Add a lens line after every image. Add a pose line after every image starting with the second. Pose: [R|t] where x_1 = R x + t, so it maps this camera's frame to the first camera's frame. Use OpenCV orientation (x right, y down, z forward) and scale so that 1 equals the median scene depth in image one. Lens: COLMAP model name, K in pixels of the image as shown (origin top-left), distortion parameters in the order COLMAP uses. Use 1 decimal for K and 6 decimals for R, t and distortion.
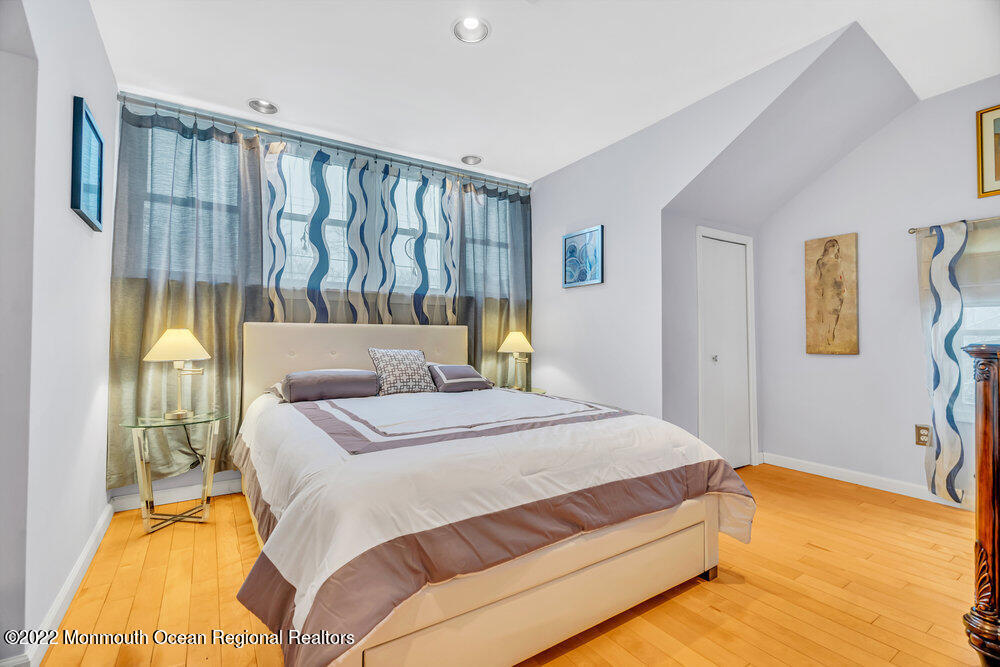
lens RADIAL K [[448.4, 0, 500.0], [0, 448.4, 333.5], [0, 0, 1]] dist [-0.003791, 0.000043]
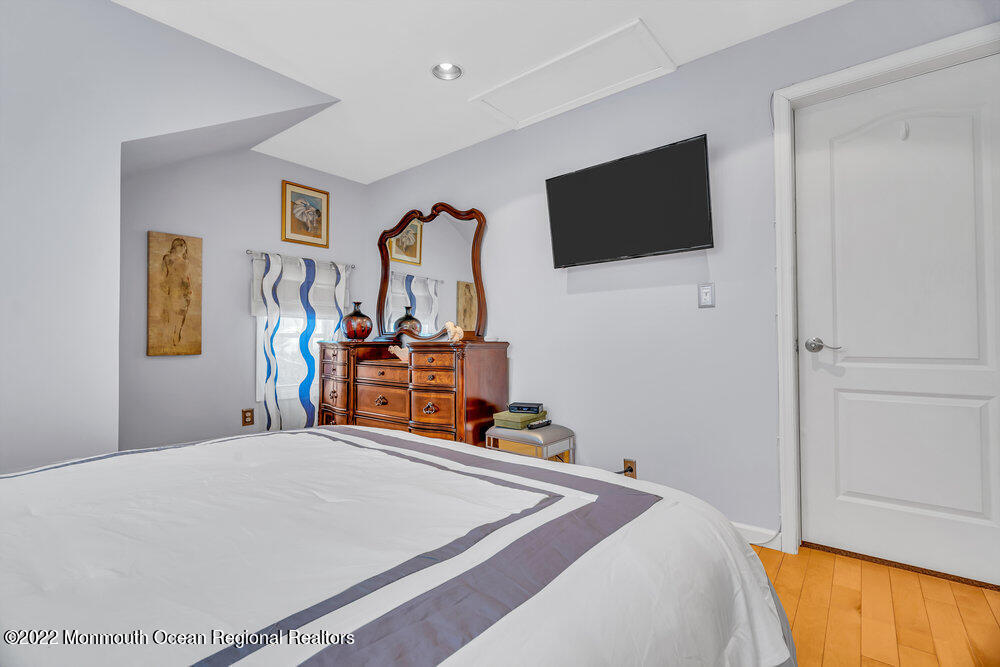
lens RADIAL K [[448.4, 0, 500.0], [0, 448.4, 333.5], [0, 0, 1]] dist [-0.003791, 0.000043]
pose [[-0.304857, 0.014962, 0.952281, -0.409431], [-0.010646, 0.999761, -0.019116, 0.009965], [-0.952339, -0.015965, -0.304624, 0.633331]]
